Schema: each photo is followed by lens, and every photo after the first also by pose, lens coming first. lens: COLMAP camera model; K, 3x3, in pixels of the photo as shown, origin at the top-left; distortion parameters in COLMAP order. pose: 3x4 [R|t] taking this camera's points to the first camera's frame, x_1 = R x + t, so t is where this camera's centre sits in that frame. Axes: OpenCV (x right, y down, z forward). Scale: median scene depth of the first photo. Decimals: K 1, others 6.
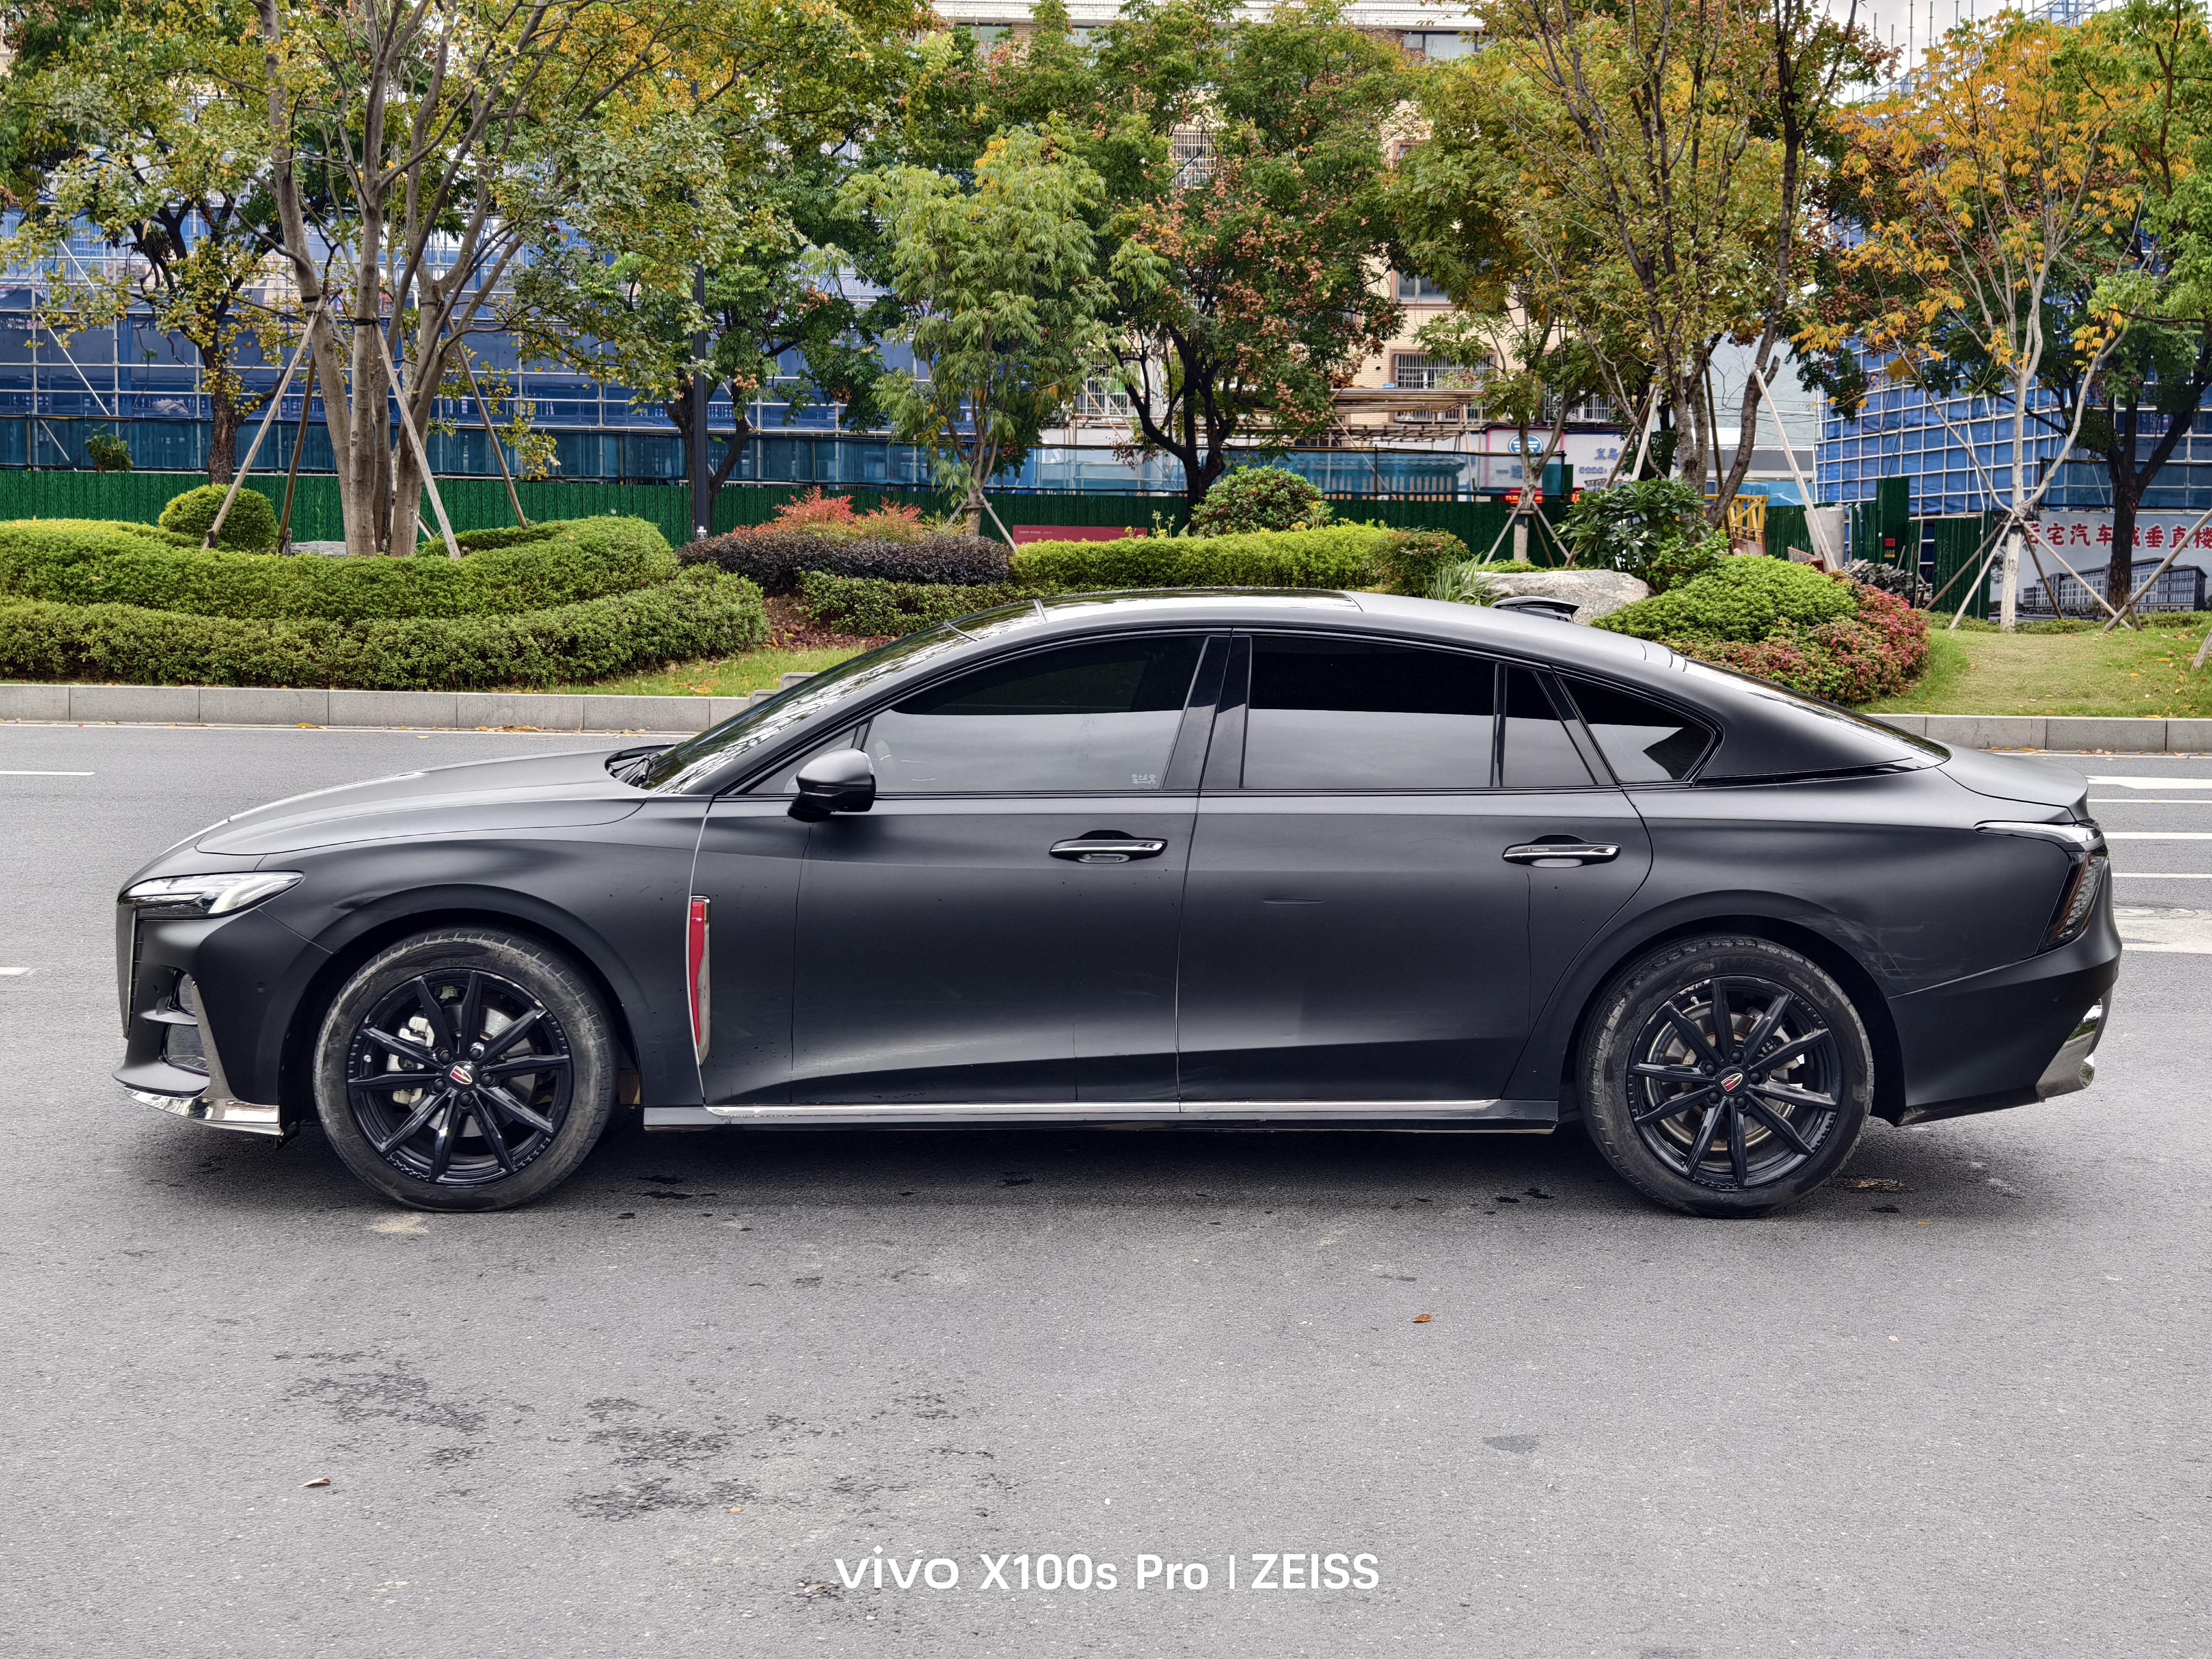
lens RADIAL K [[2975.1, 0, 1109.3], [0, 2975.1, 827.1], [0, 0, 1]] dist [0.050584, 0.000000]
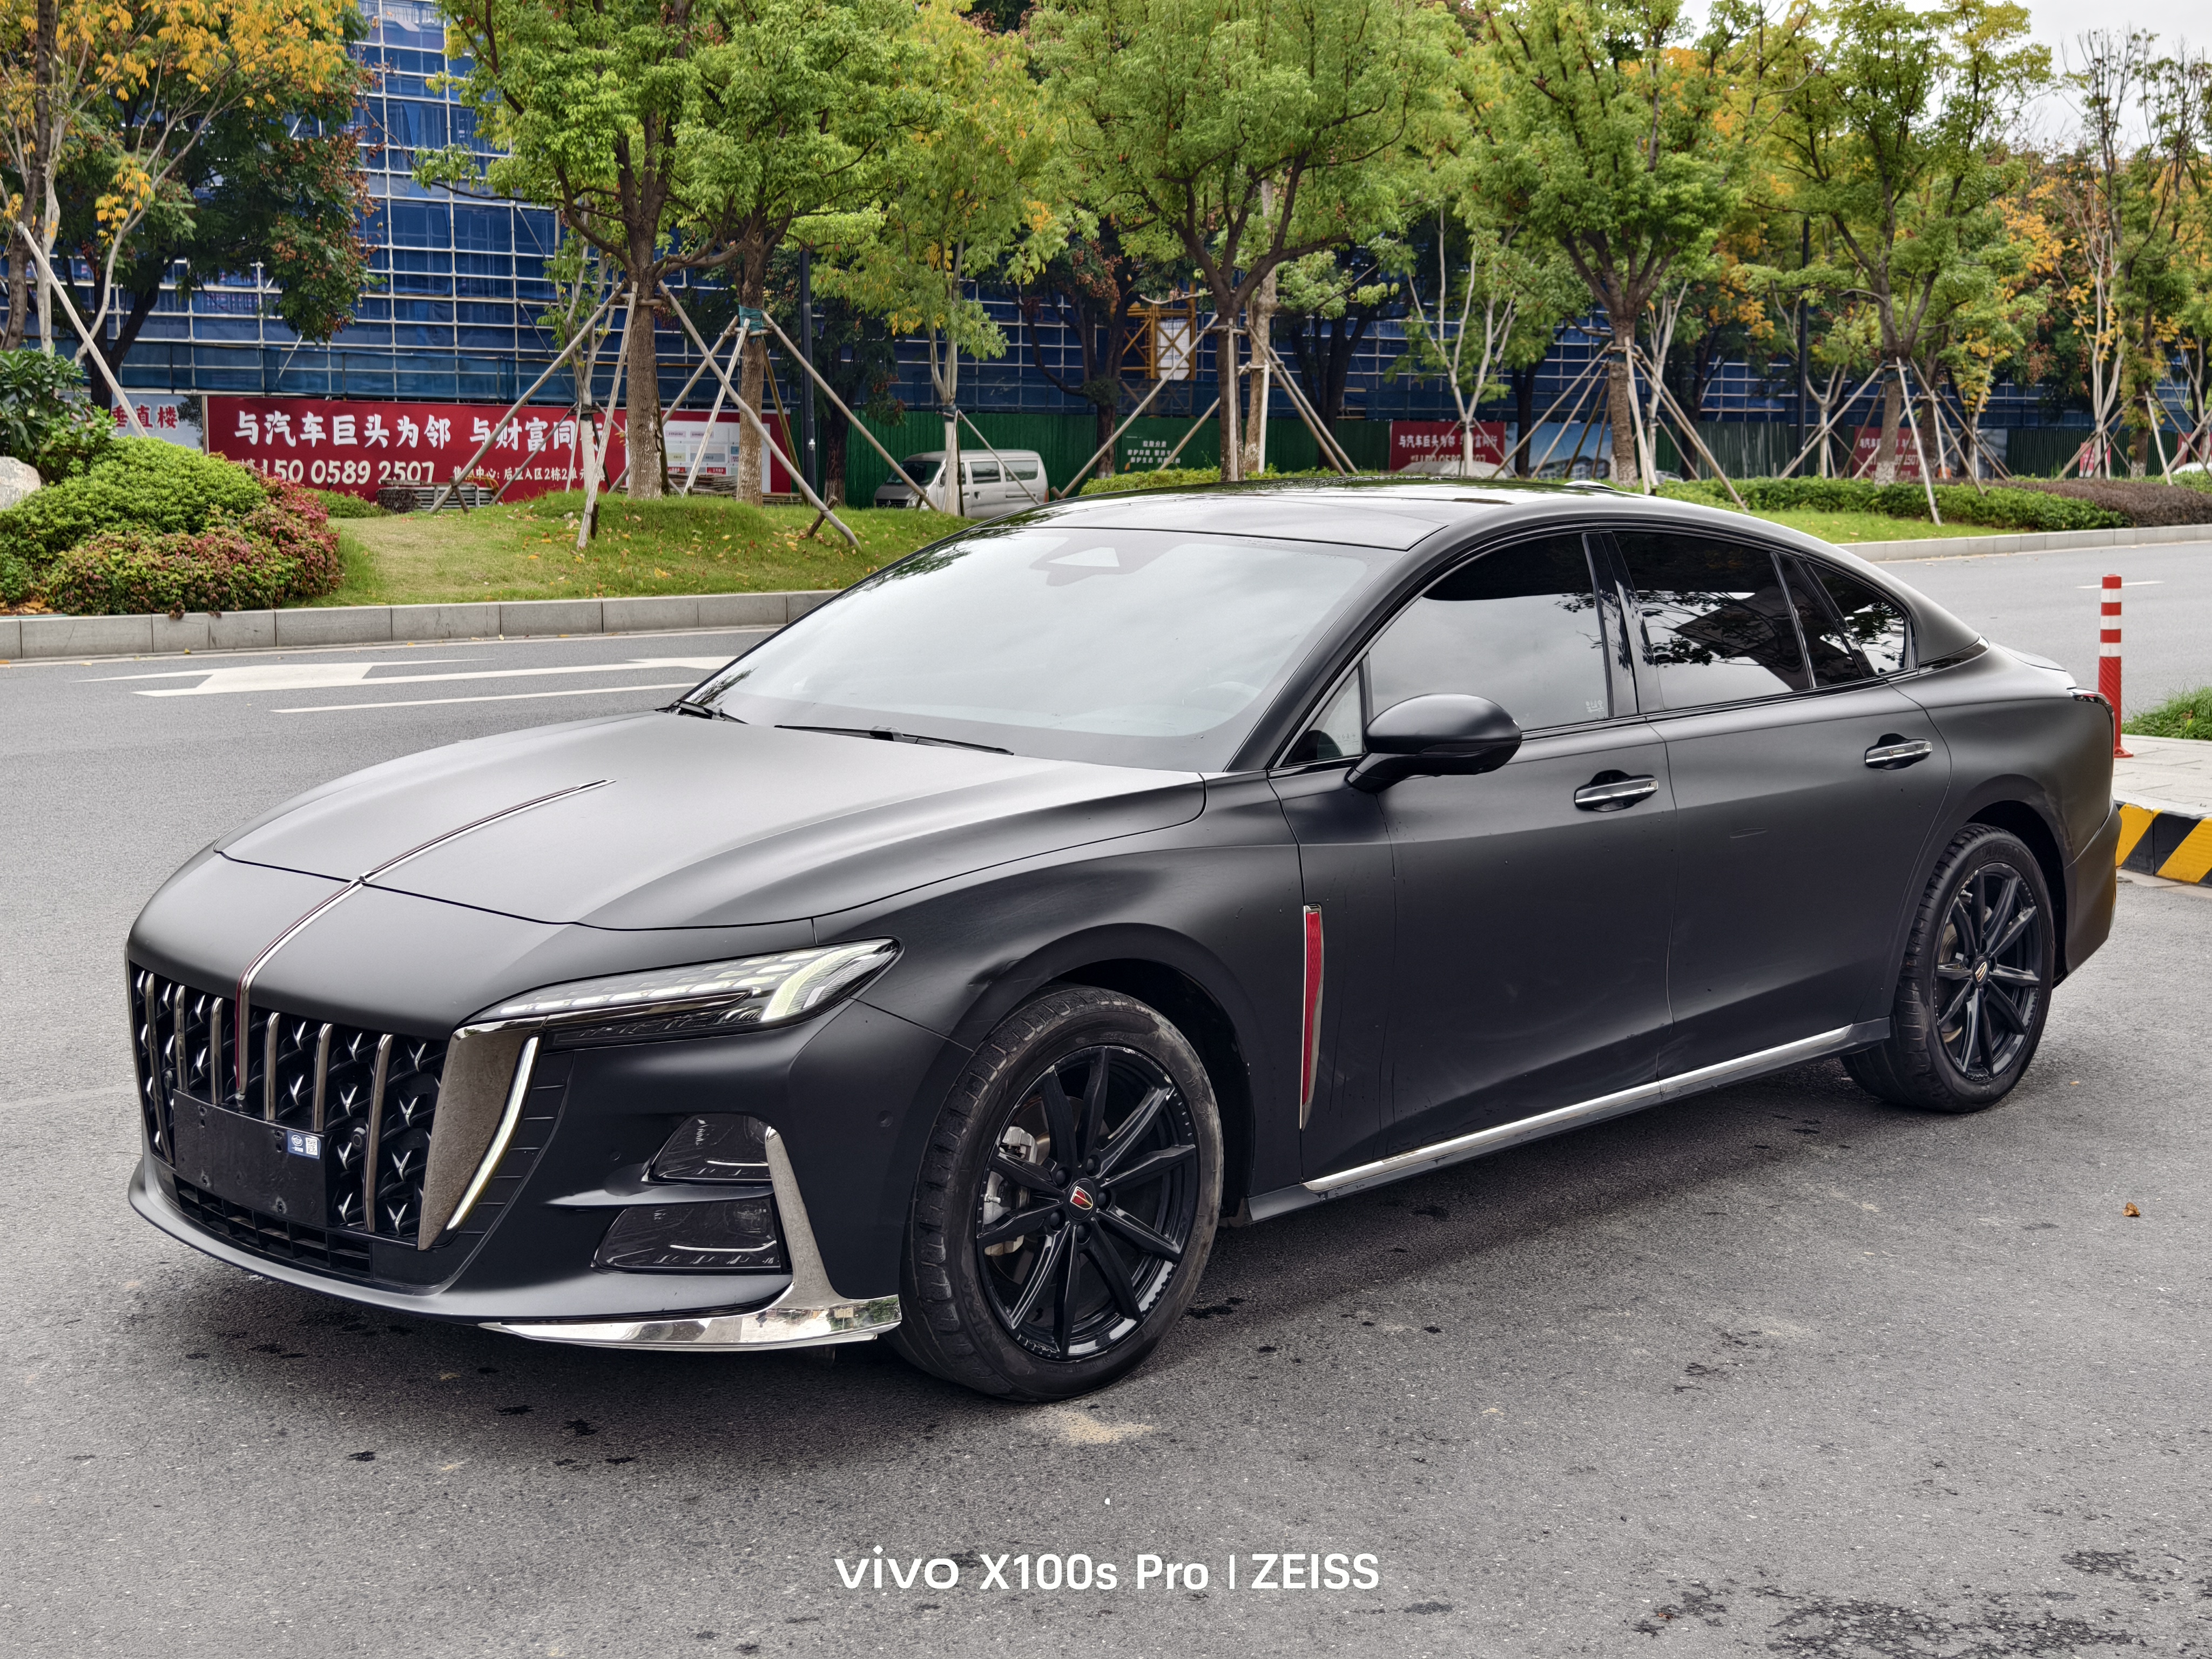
lens RADIAL K [[2975.1, 0, 1104.6], [0, 2975.1, 831.9], [0, 0, 1]] dist [0.050584, 0.000000]
pose [[0.736724, -0.098558, 0.668972, -0.195955], [0.070896, 0.995127, 0.068534, -0.014322], [-0.672467, -0.003063, 0.740121, 0.140850]]
